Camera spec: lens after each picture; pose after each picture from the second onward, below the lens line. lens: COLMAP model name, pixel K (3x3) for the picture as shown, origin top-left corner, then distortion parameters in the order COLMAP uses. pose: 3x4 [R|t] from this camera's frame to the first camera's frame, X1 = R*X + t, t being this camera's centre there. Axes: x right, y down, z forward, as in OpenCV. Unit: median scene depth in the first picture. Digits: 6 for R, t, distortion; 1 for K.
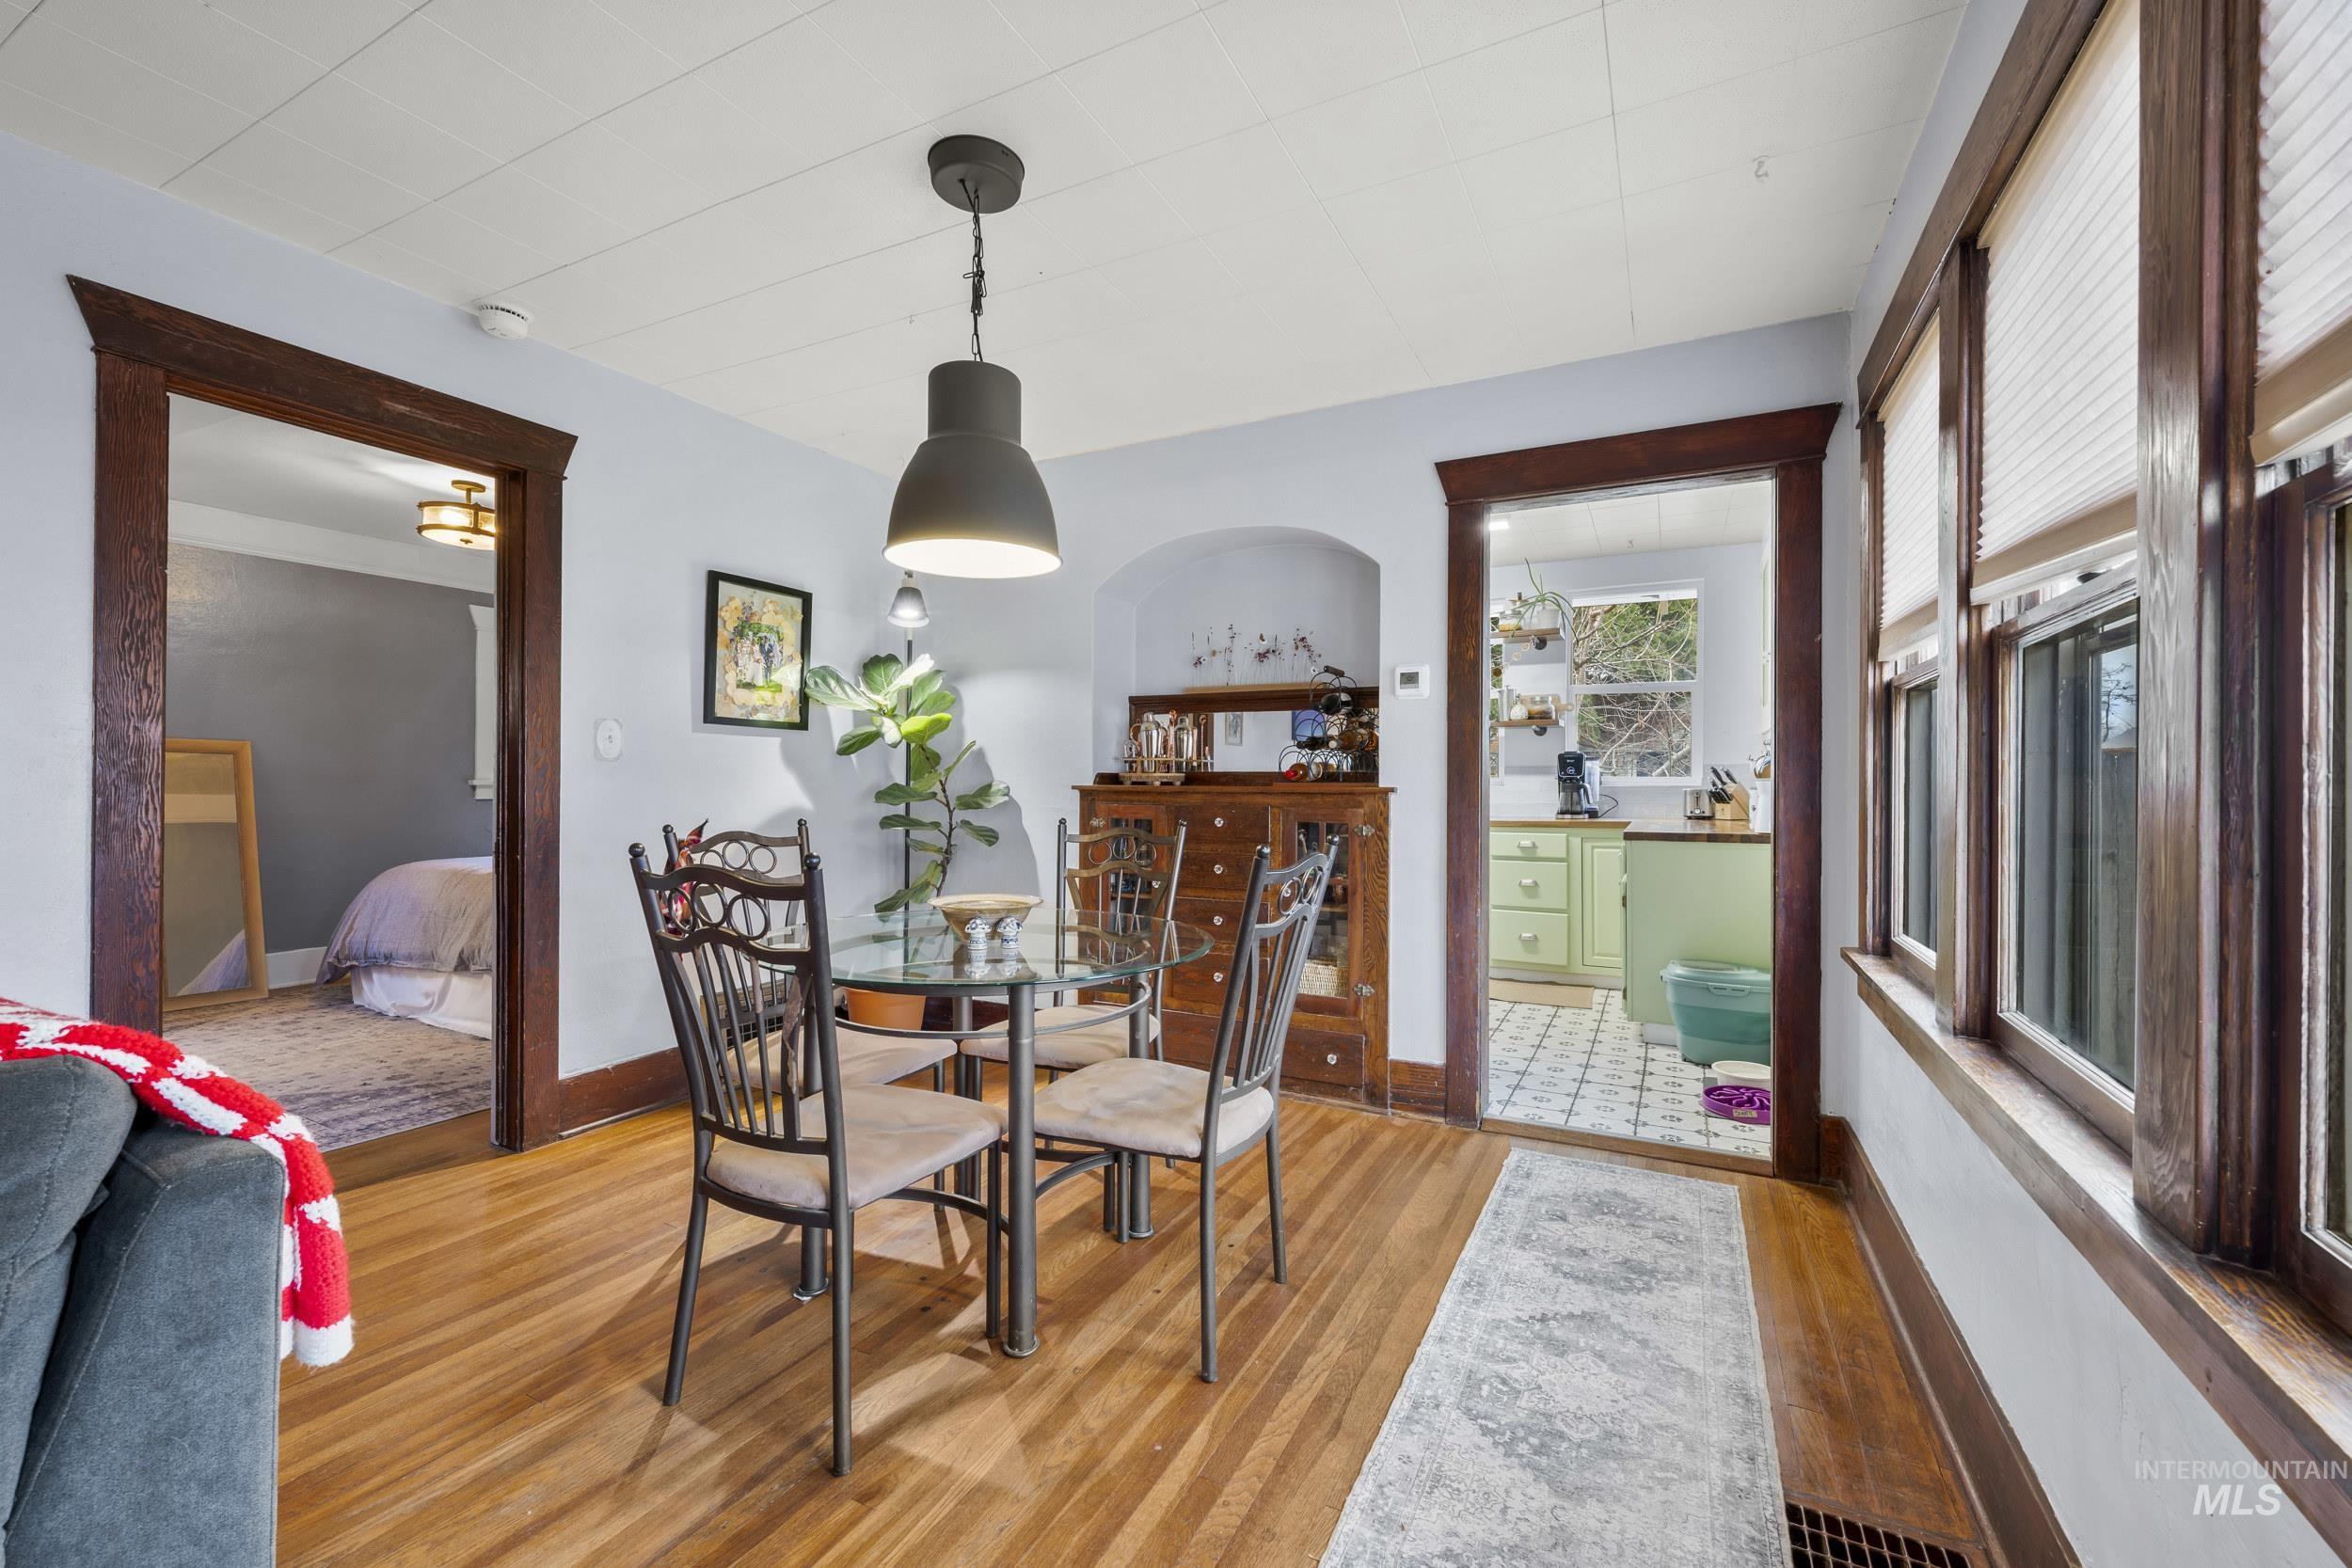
lens RADIAL K [[952.3, 0, 1189.4], [0, 952.3, 785.8], [0, 0, 1]] dist [0.000621, 0.000053]
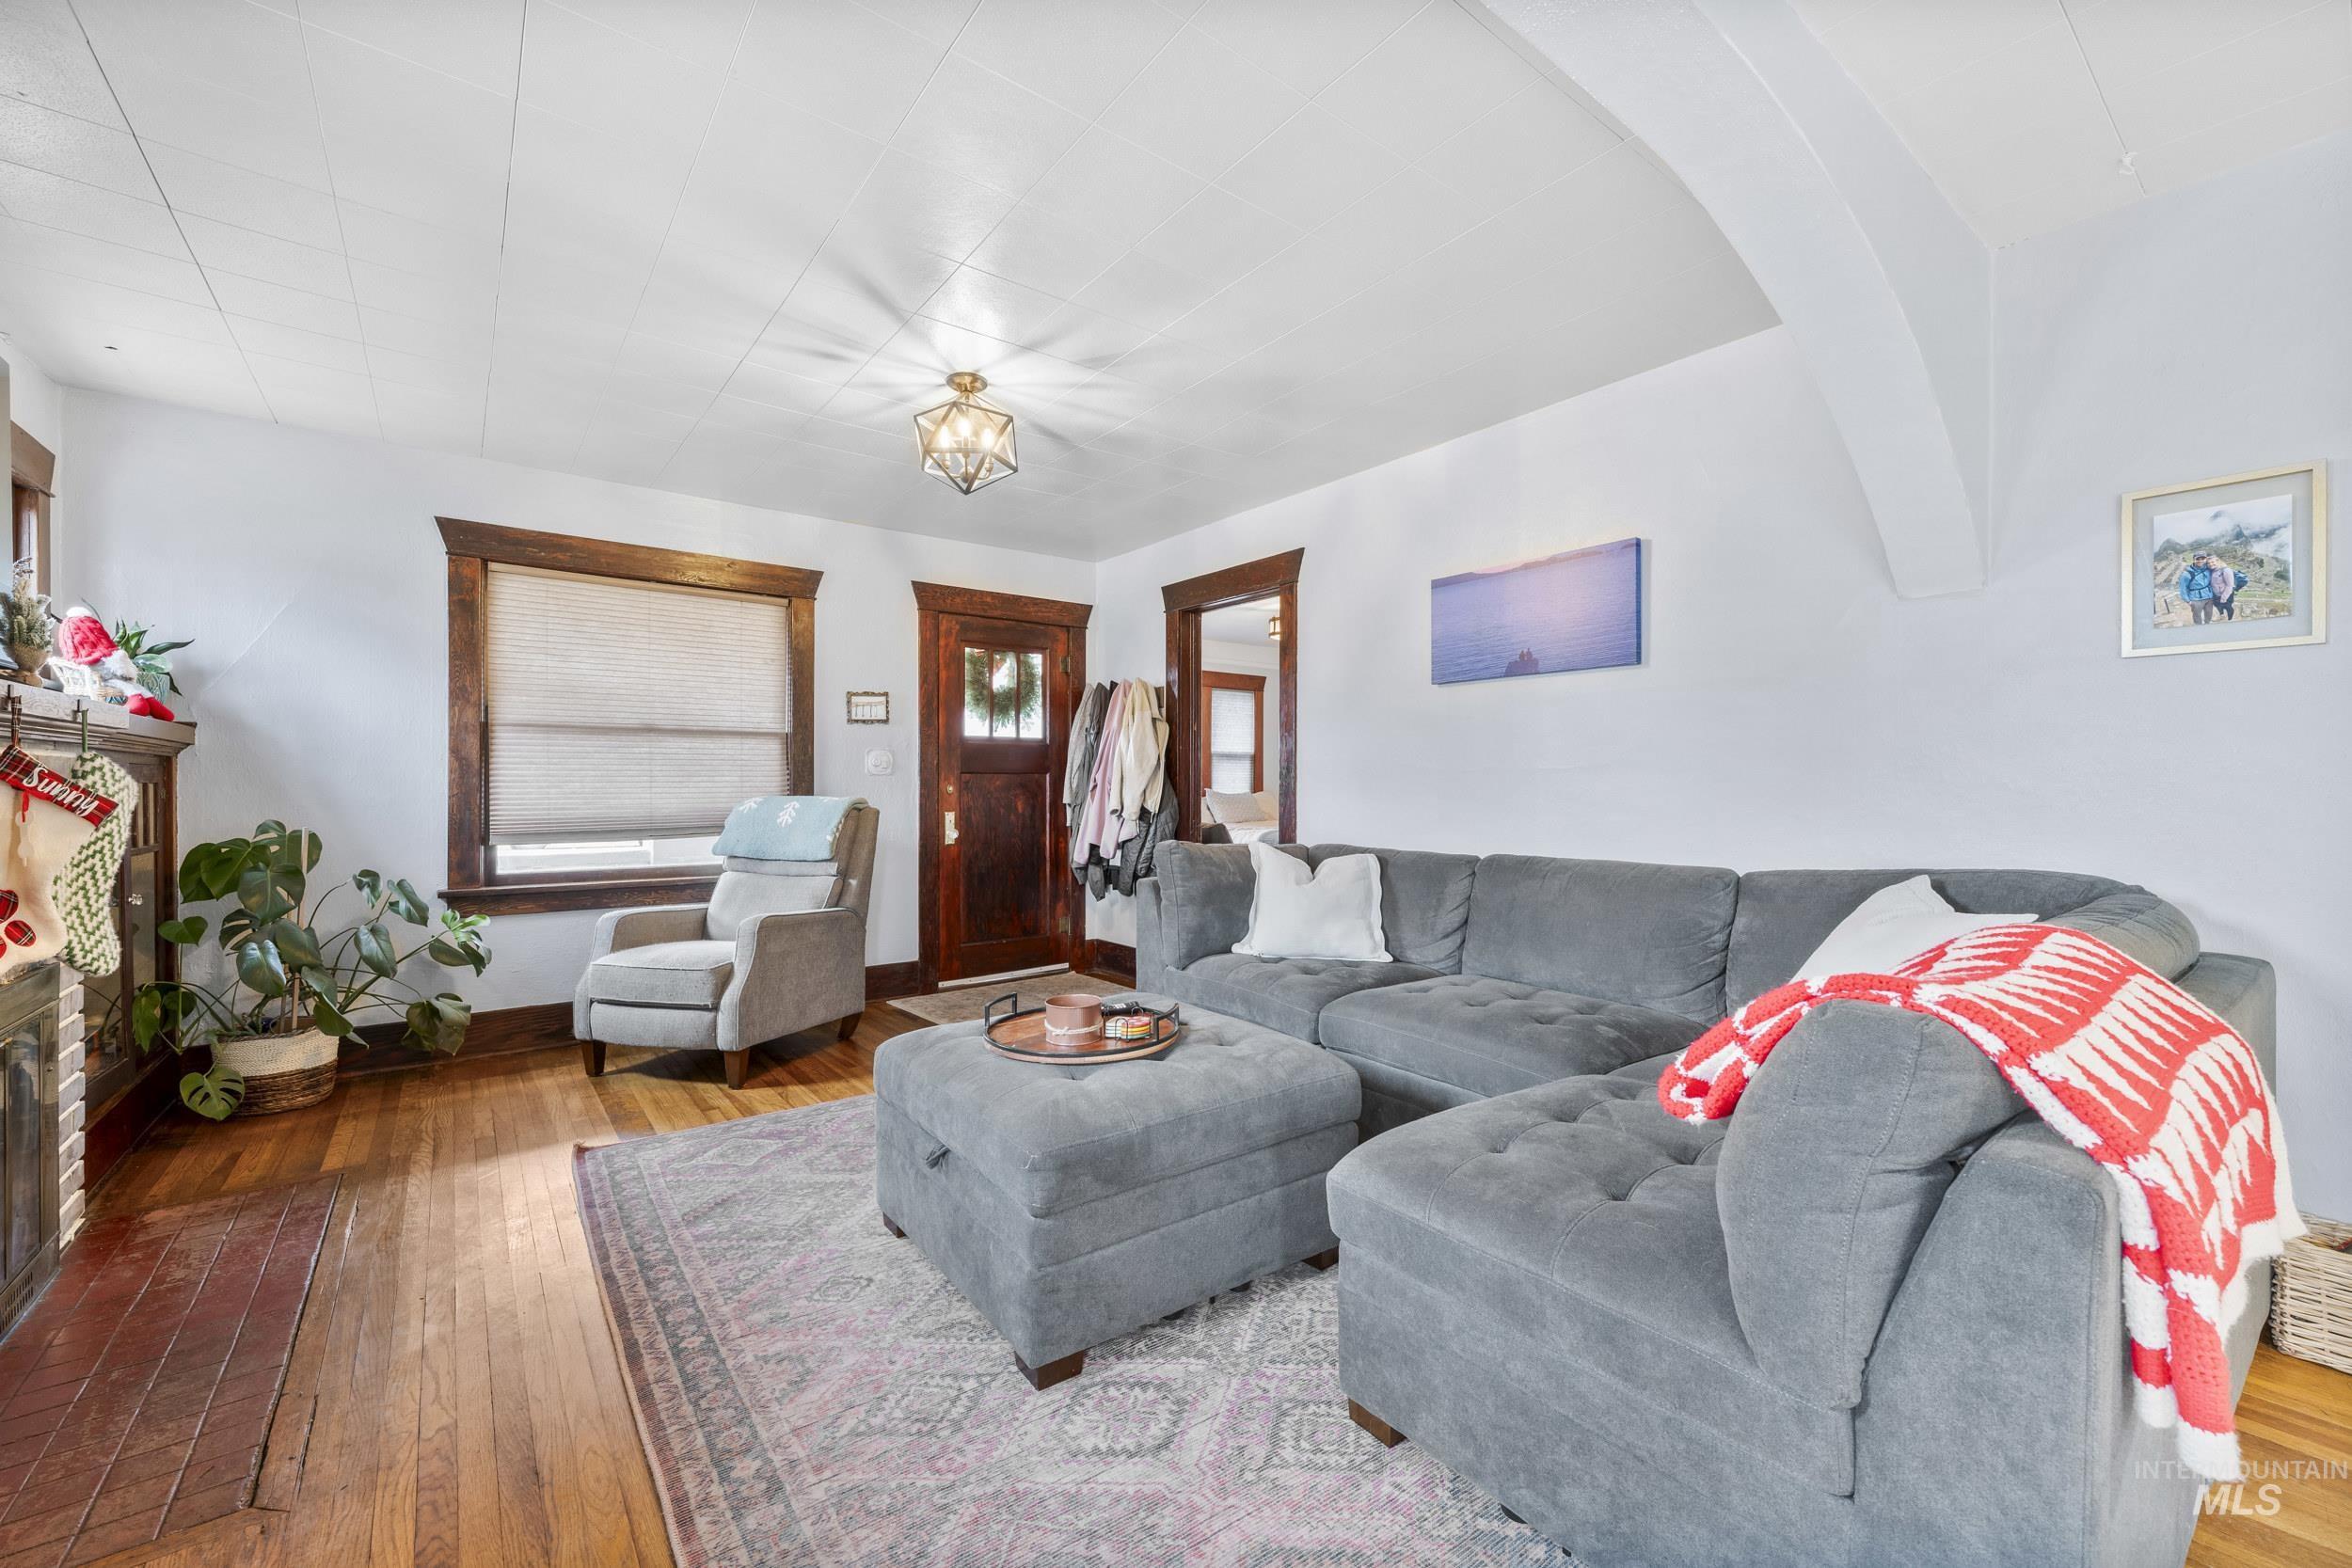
lens RADIAL K [[952.3, 0, 1175.1], [0, 952.3, 776.5], [0, 0, 1]] dist [0.000621, 0.000053]
pose [[-0.428640, -0.004776, -0.903463, 0.072710], [-0.000626, 0.999987, -0.004990, -0.002909], [0.903475, -0.001574, -0.428638, 0.150958]]
